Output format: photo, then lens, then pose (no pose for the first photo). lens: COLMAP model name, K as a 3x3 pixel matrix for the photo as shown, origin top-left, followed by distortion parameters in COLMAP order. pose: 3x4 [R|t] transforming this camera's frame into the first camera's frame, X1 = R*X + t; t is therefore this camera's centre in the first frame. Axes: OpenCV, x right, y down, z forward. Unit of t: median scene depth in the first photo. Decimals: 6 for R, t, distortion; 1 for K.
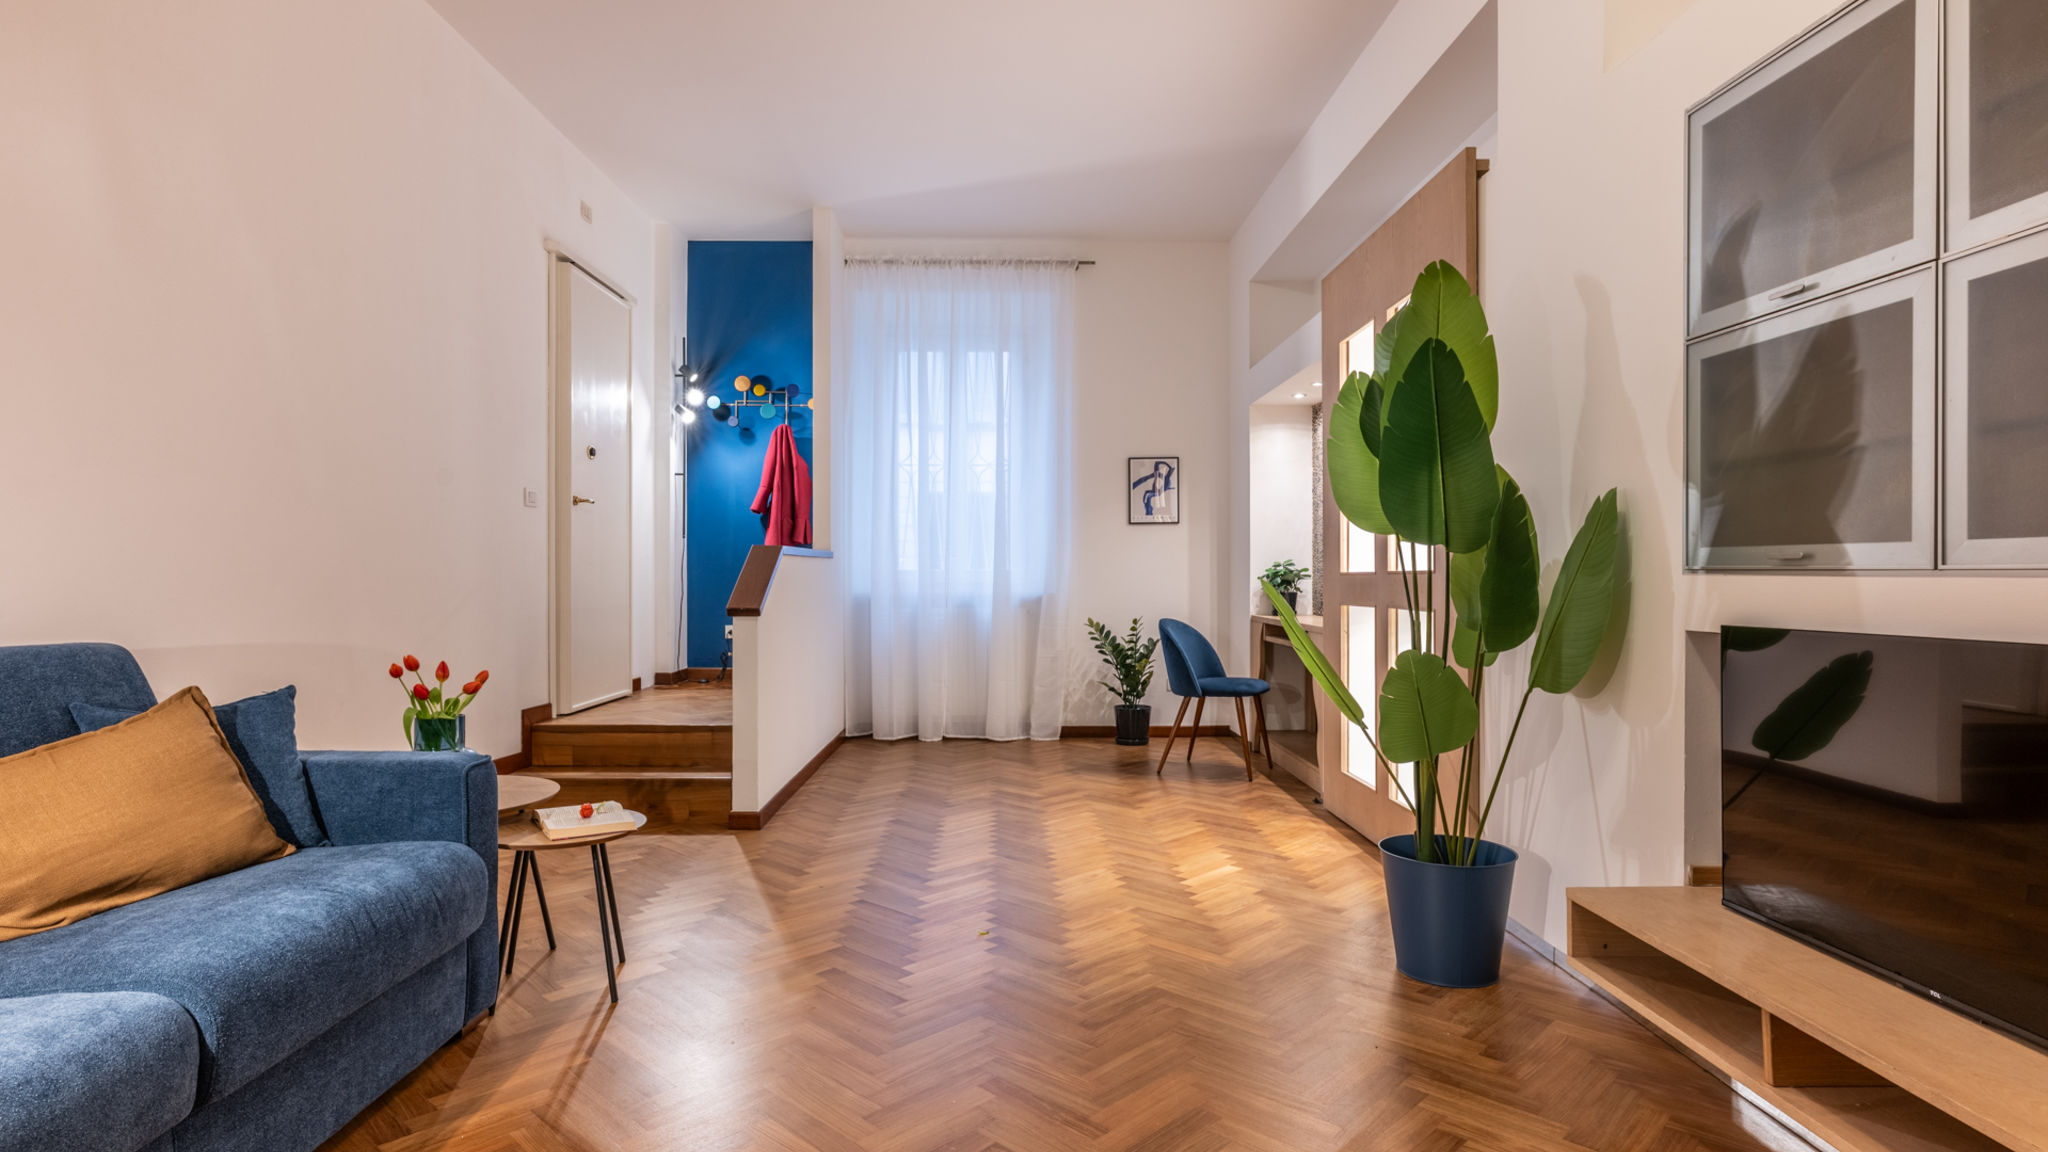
lens RADIAL K [[1068.4, 0, 1019.7], [0, 1068.4, 583.9], [0, 0, 1]] dist [-0.001493, 0.002411]
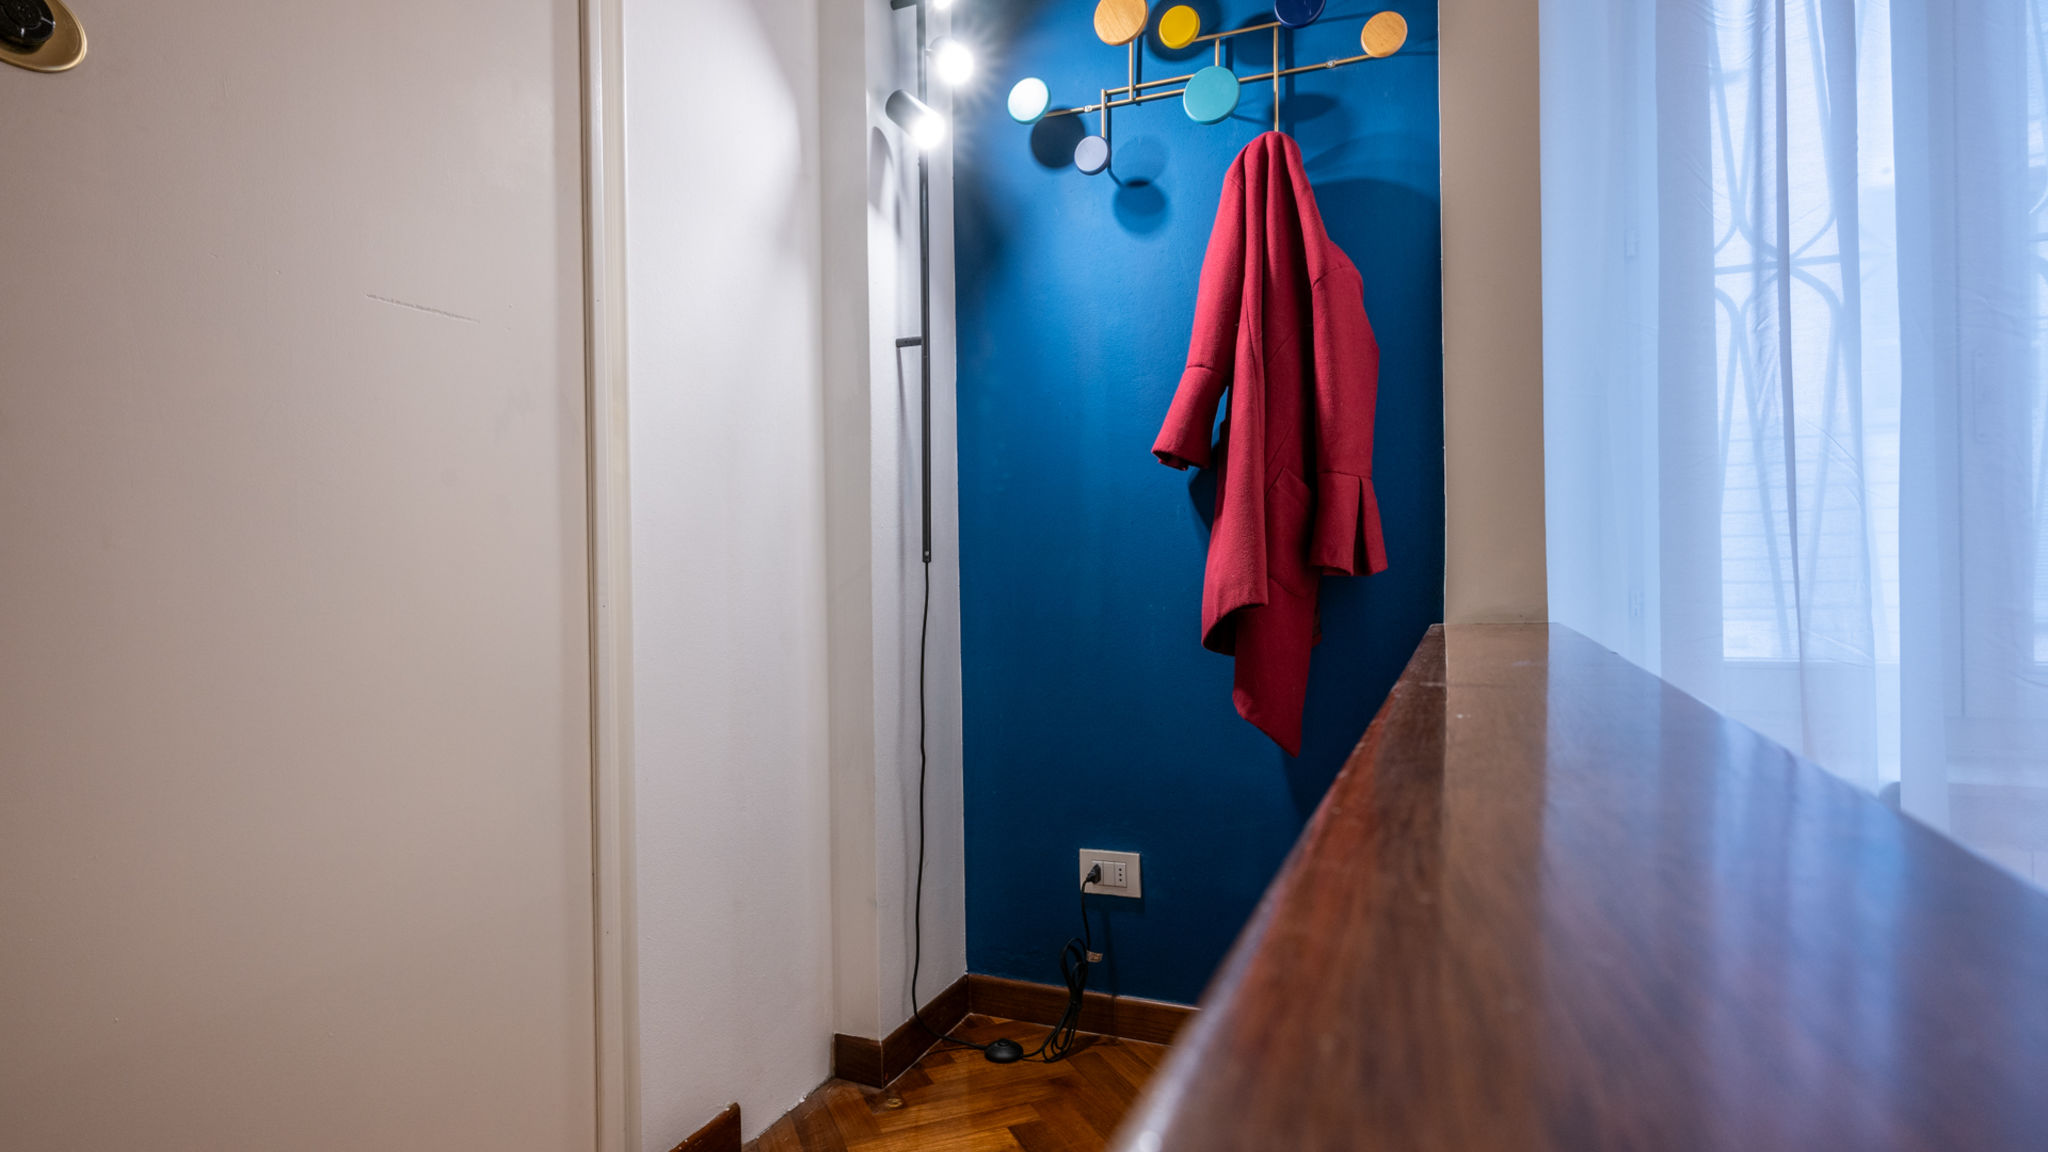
lens RADIAL K [[1068.4, 0, 1014.9], [0, 1068.4, 578.0], [0, 0, 1]] dist [-0.001493, 0.002411]
pose [[0.923698, -0.014295, -0.382855, -0.235687], [0.008028, 0.999806, -0.017962, -0.043493], [0.383037, 0.013518, 0.923634, 0.961014]]
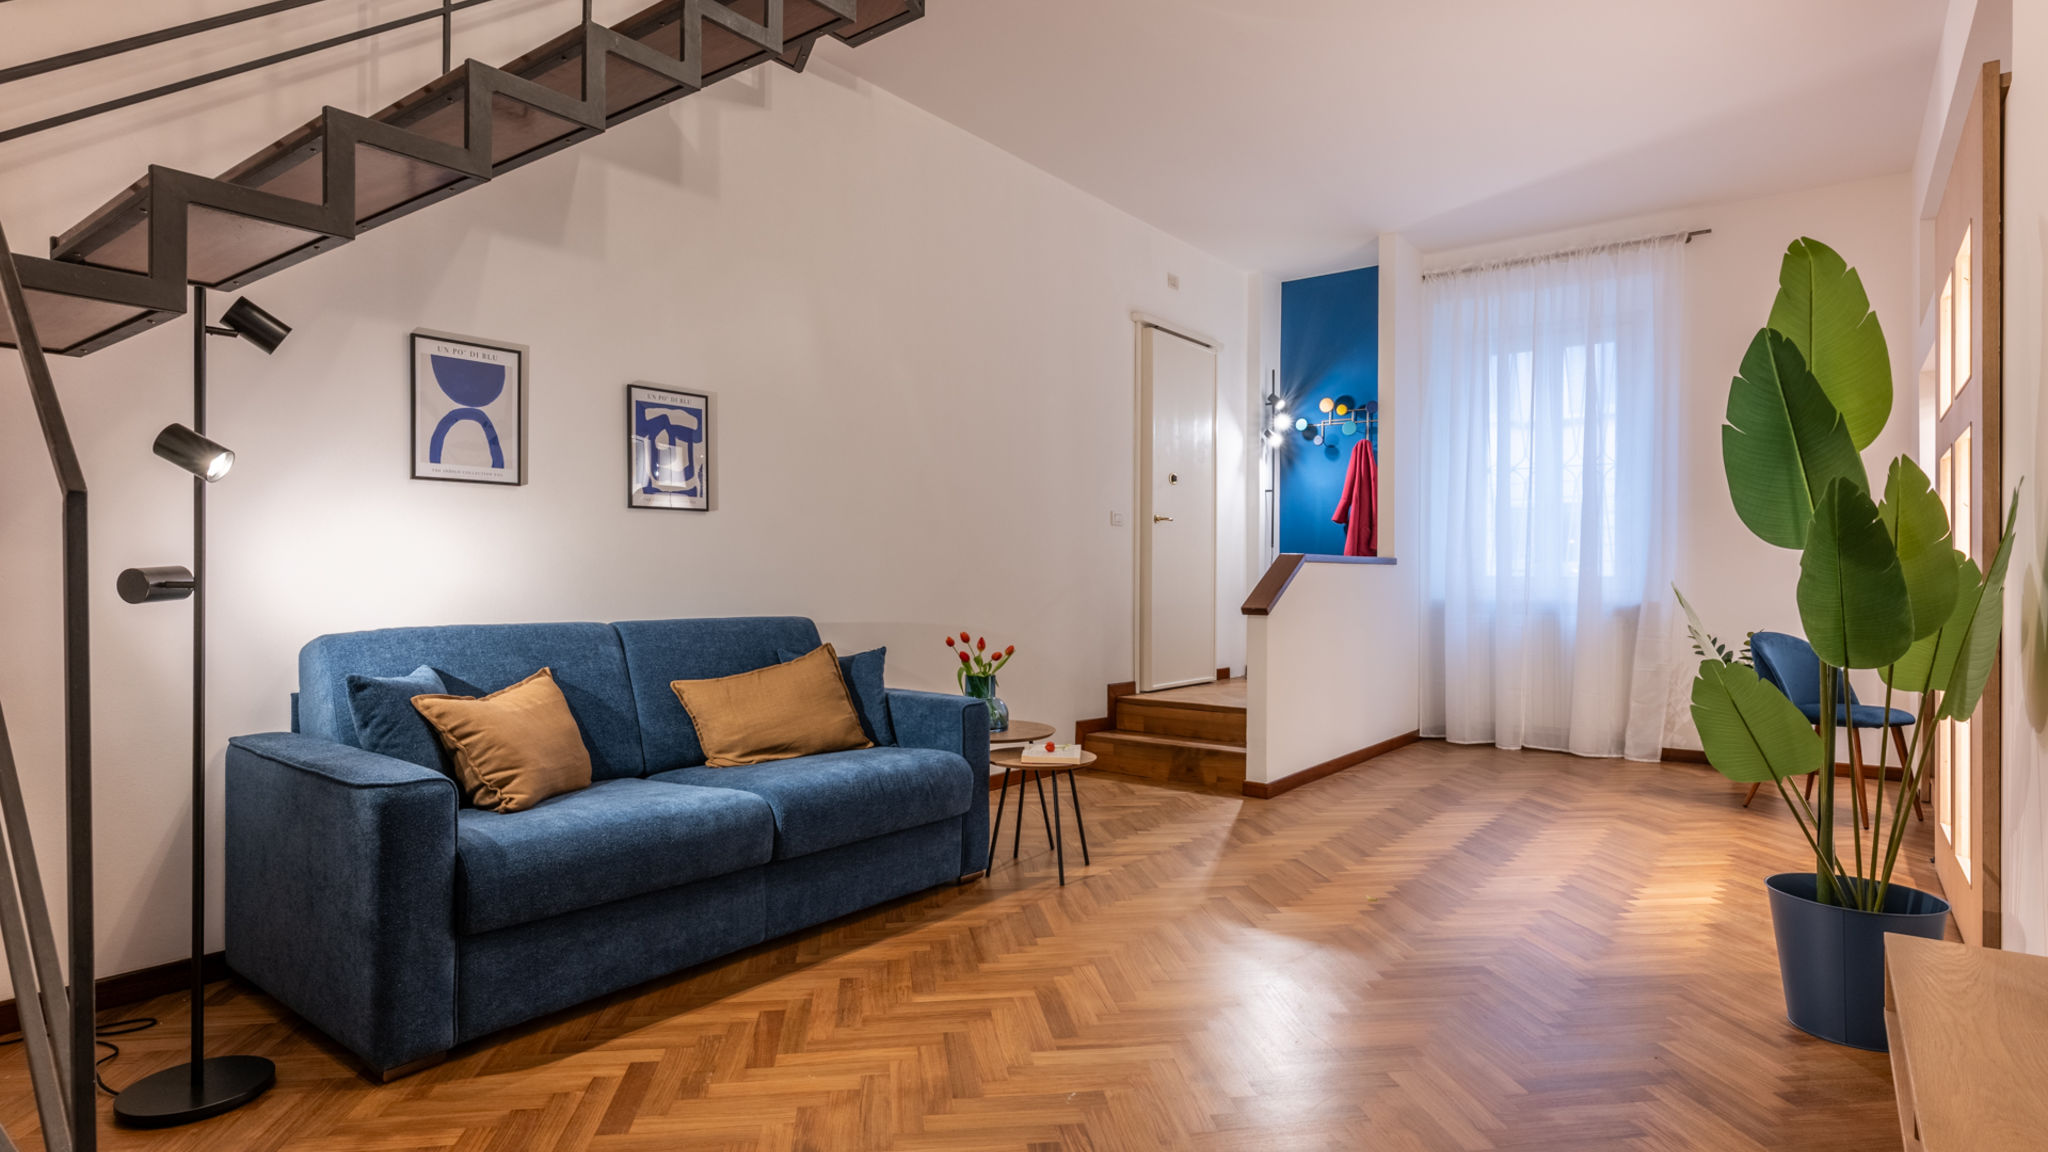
lens RADIAL K [[1068.4, 0, 1030.3], [0, 1068.4, 595.8], [0, 0, 1]] dist [-0.001493, 0.002411]
pose [[0.790783, 0.013220, -0.611954, 0.227021], [-0.009591, 0.999912, 0.009208, 0.000684], [0.612022, -0.001413, 0.790840, -0.066445]]
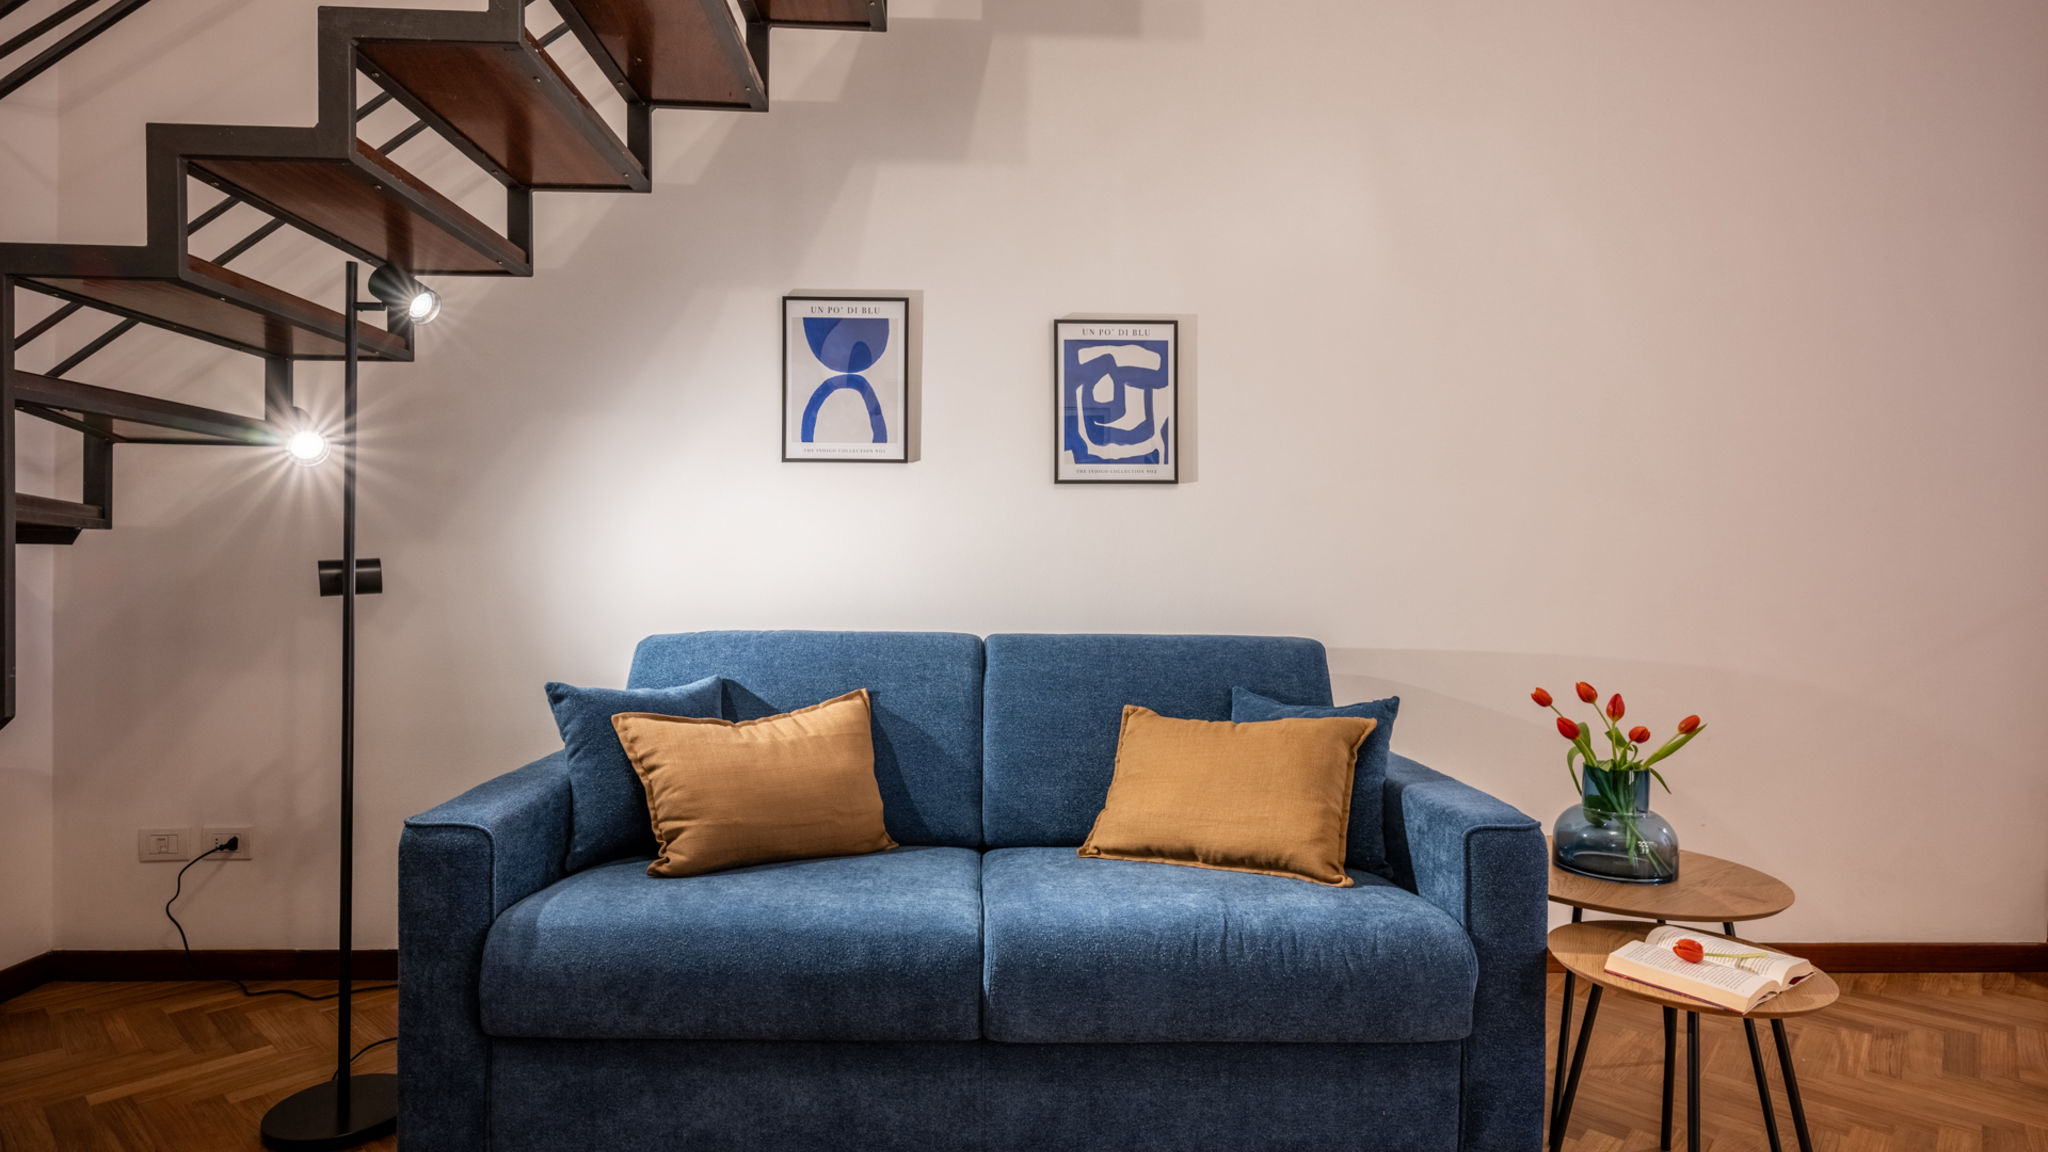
lens RADIAL K [[1068.4, 0, 1018.7], [0, 1068.4, 589.0], [0, 0, 1]] dist [-0.001493, 0.002411]
pose [[0.029799, 0.012217, -0.999481, 0.114596], [-0.019110, 0.999749, 0.011651, -0.001776], [0.999373, 0.018753, 0.030025, 0.304764]]
